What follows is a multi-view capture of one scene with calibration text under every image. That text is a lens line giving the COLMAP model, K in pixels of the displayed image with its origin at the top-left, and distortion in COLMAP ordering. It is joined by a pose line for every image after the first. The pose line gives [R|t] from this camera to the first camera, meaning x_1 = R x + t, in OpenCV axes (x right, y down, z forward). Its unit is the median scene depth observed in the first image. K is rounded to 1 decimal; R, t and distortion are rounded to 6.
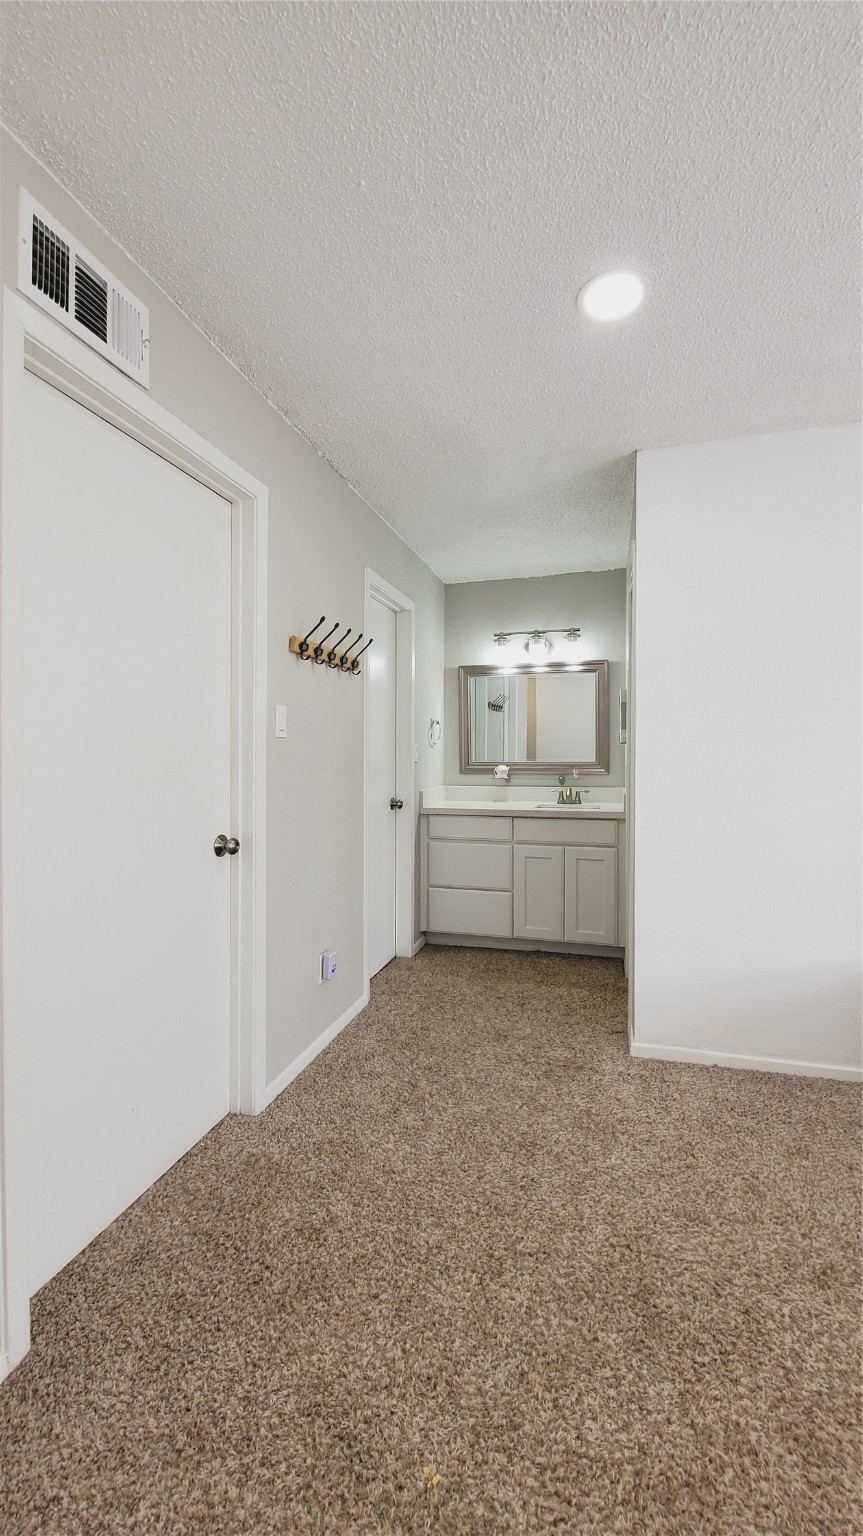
lens RADIAL K [[610.7, 0, 425.0], [0, 610.7, 768.3], [0, 0, 1]] dist [-0.001635, -0.000935]
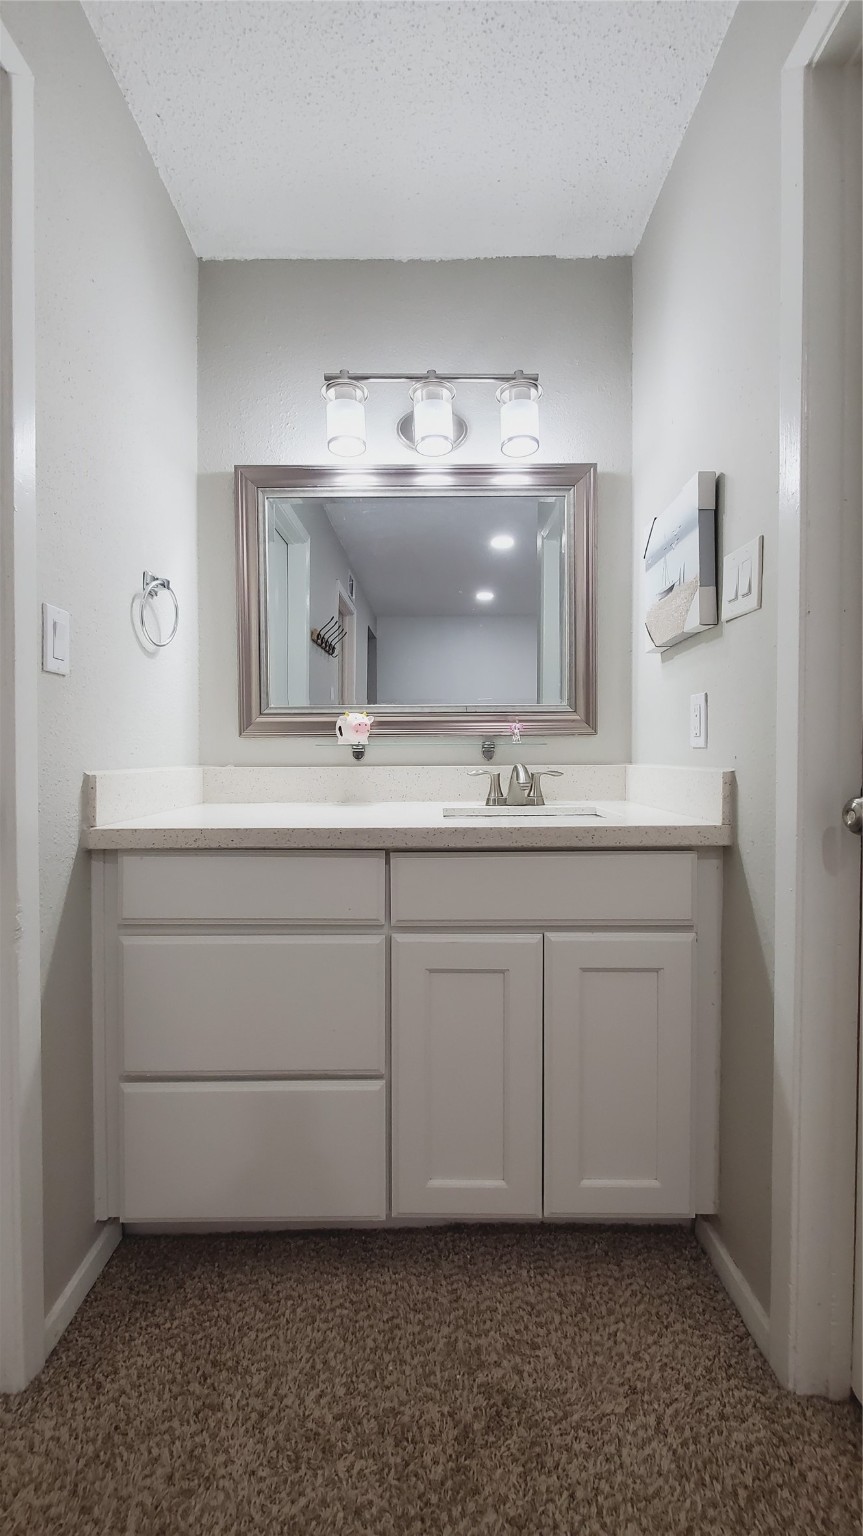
lens RADIAL K [[610.7, 0, 419.8], [0, 610.7, 768.2], [0, 0, 1]] dist [-0.001635, -0.000935]
pose [[0.959164, -0.005976, 0.282787, 0.062308], [0.005336, 0.999981, 0.003031, 0.032370], [-0.282800, -0.001398, 0.959178, 0.629465]]
